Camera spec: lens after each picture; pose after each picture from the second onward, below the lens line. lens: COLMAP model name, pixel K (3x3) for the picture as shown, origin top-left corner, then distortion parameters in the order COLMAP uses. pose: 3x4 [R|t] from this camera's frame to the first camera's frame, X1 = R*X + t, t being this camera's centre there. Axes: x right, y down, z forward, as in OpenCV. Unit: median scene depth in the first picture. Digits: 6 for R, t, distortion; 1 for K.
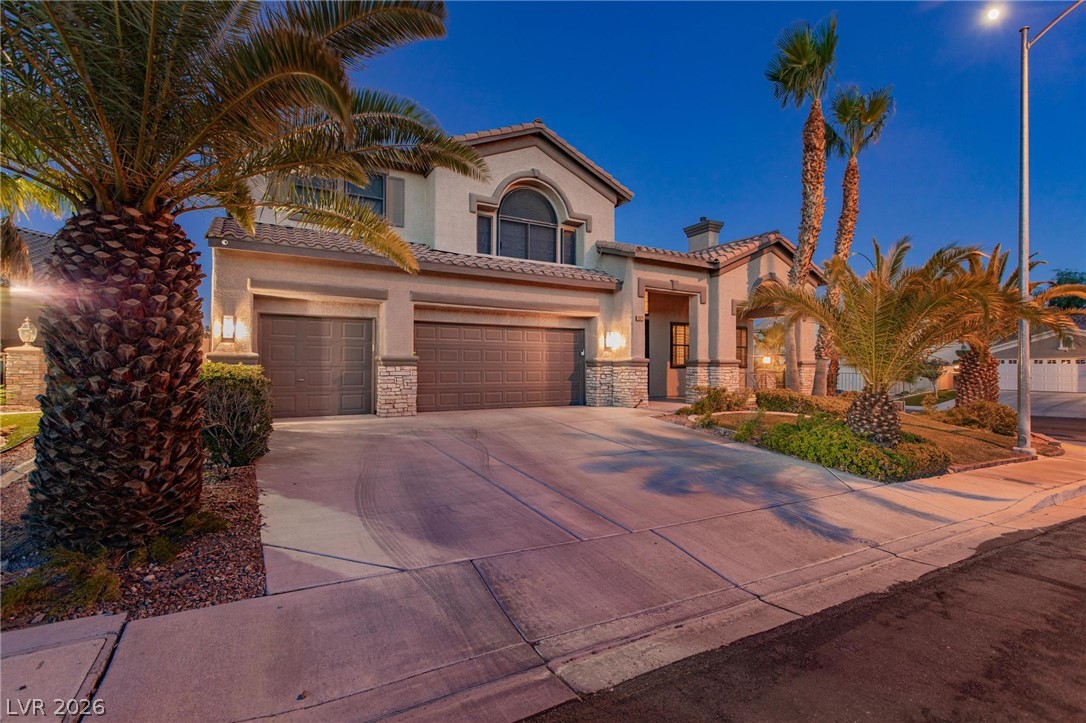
lens RADIAL K [[506.6, 0, 532.1], [0, 506.6, 360.3], [0, 0, 1]] dist [0.002301, 0.000353]
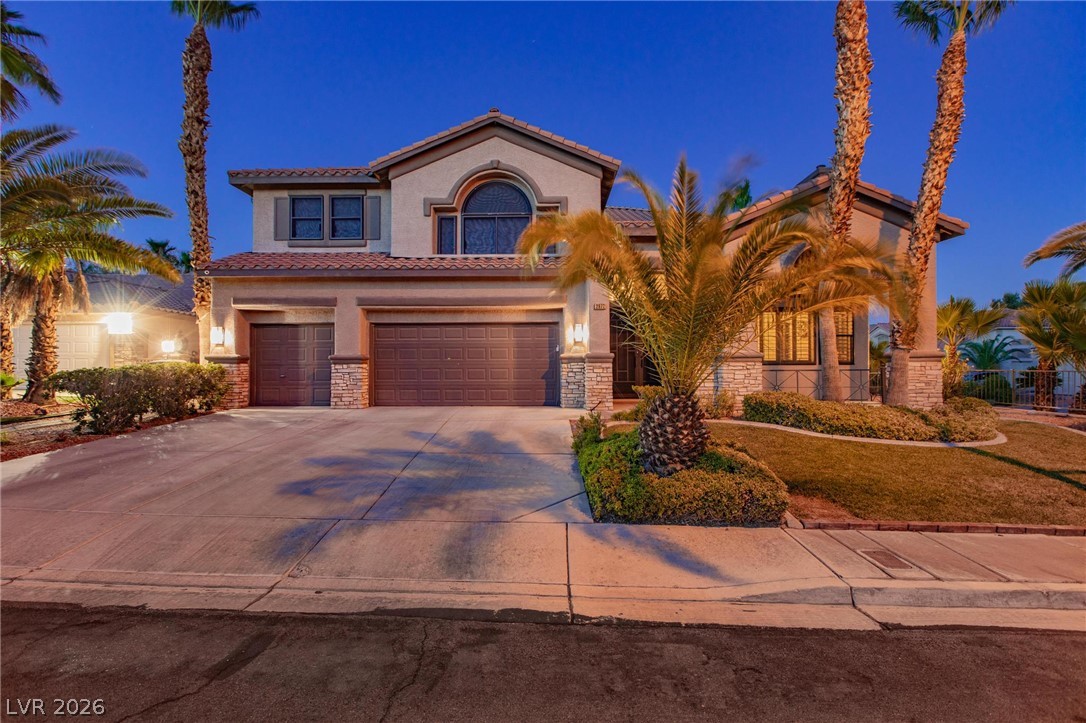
lens RADIAL K [[512.1, 0, 543.0], [0, 512.1, 361.5], [0, 0, 1]] dist [-0.011742, 0.000226]
pose [[0.855537, -0.013842, -0.517556, 0.599723], [0.011459, 0.999904, -0.007801, 0.016648], [0.517615, 0.000744, 0.855614, 0.217434]]
